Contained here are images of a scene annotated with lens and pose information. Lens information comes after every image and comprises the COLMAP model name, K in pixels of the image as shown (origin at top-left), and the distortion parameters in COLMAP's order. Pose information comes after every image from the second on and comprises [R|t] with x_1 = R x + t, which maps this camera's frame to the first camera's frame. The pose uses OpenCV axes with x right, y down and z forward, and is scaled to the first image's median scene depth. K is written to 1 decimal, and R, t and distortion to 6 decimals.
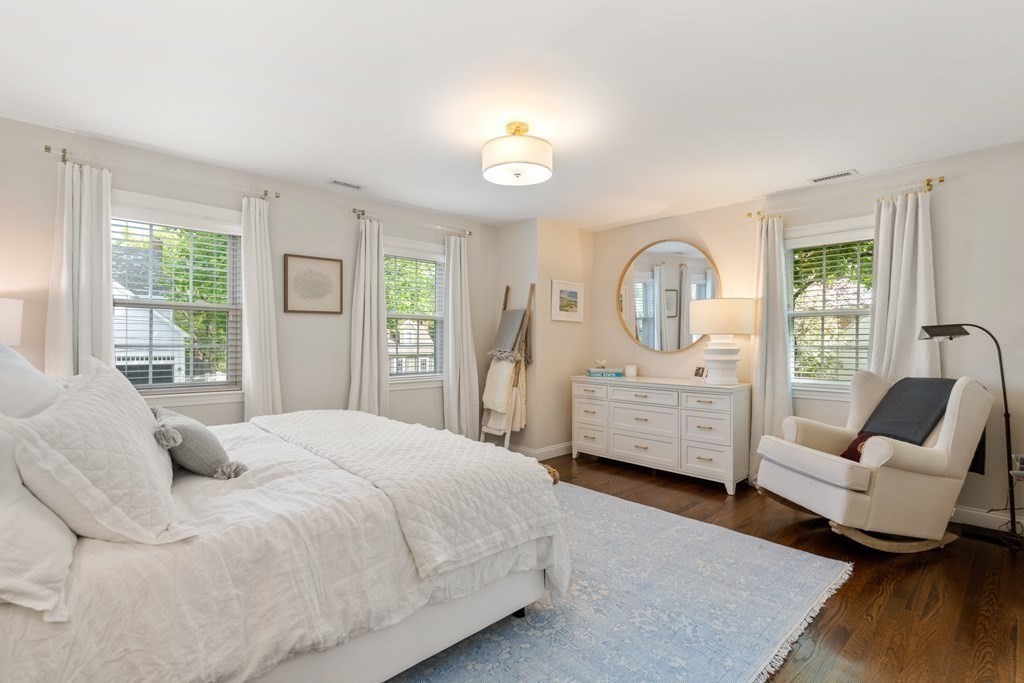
lens RADIAL K [[467.9, 0, 512.3], [0, 467.9, 346.2], [0, 0, 1]] dist [-0.000821, -0.000050]
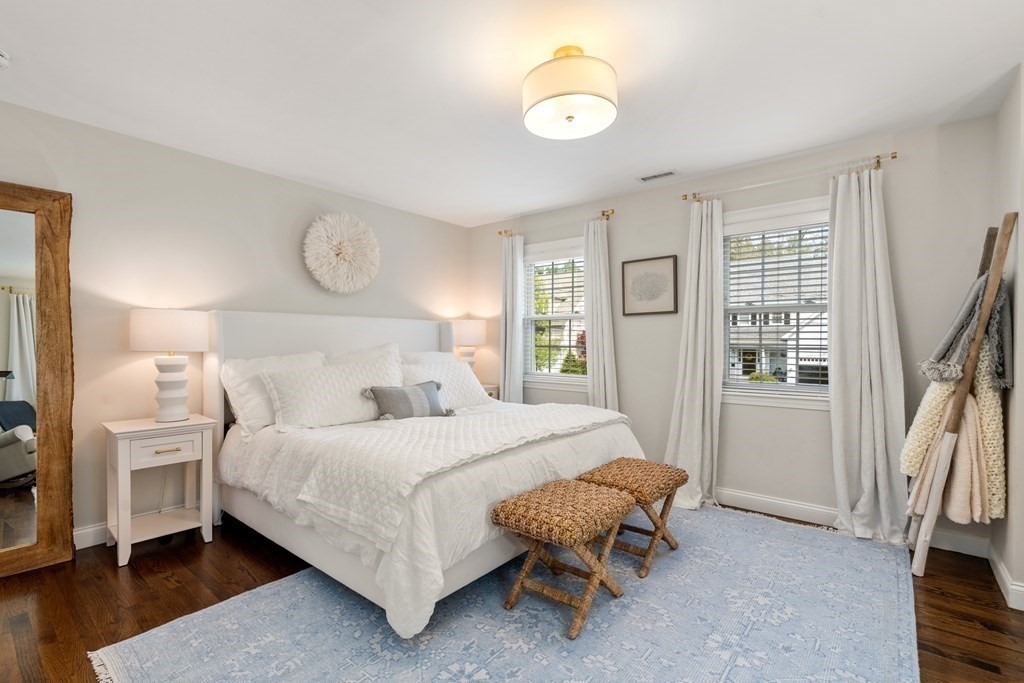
lens RADIAL K [[467.9, 0, 509.7], [0, 467.9, 342.3], [0, 0, 1]] dist [-0.000821, -0.000050]
pose [[0.144073, -0.008198, -0.989533, 0.409761], [-0.003252, 0.999956, -0.008758, -0.001184], [0.989562, 0.004479, 0.144040, 0.440900]]
